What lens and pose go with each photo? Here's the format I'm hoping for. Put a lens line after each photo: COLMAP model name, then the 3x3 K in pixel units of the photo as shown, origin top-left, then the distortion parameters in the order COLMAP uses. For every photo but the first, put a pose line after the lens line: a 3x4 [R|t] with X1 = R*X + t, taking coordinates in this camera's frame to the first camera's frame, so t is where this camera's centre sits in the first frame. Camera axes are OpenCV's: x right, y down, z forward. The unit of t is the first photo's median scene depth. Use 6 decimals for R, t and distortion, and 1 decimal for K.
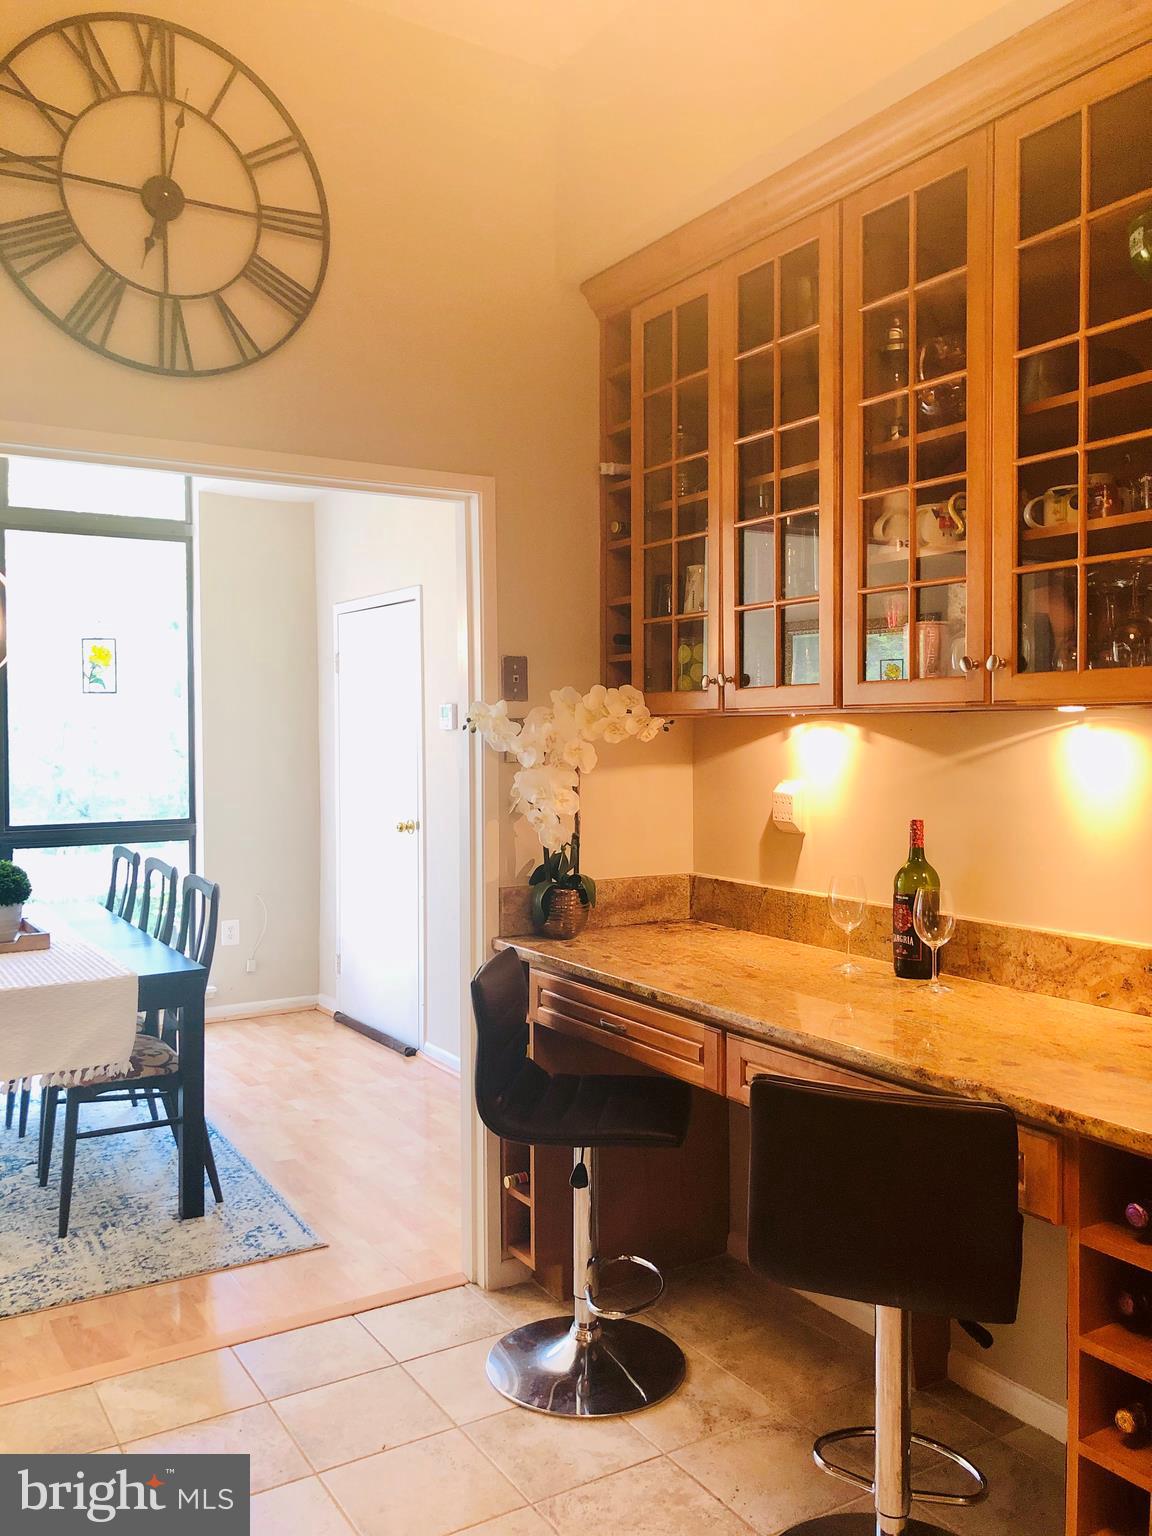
lens RADIAL K [[1260.2, 0, 568.2], [0, 1260.2, 761.7], [0, 0, 1]] dist [0.031107, -0.031694]
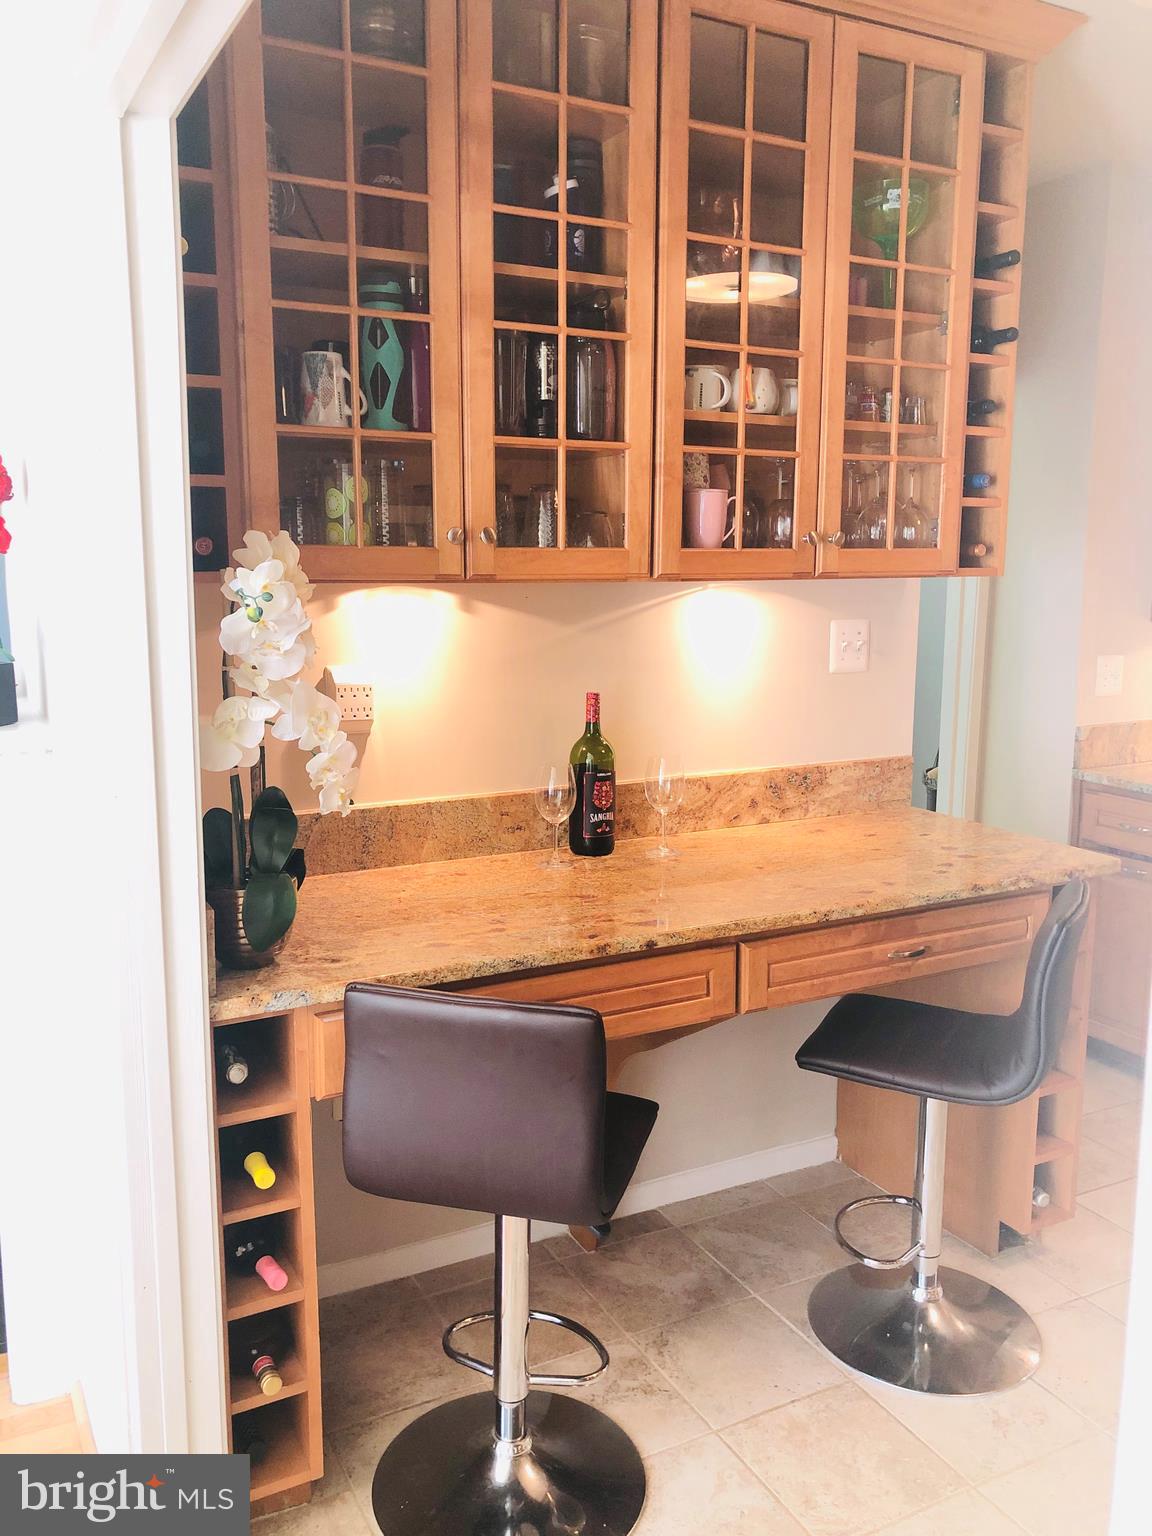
lens RADIAL K [[1260.2, 0, 568.3], [0, 1260.2, 766.1], [0, 0, 1]] dist [0.031107, -0.031694]
pose [[0.063184, -0.160276, 0.985048, -0.726951], [0.022699, 0.986996, 0.159137, -0.055176], [-0.997744, 0.012305, 0.066001, 1.037350]]
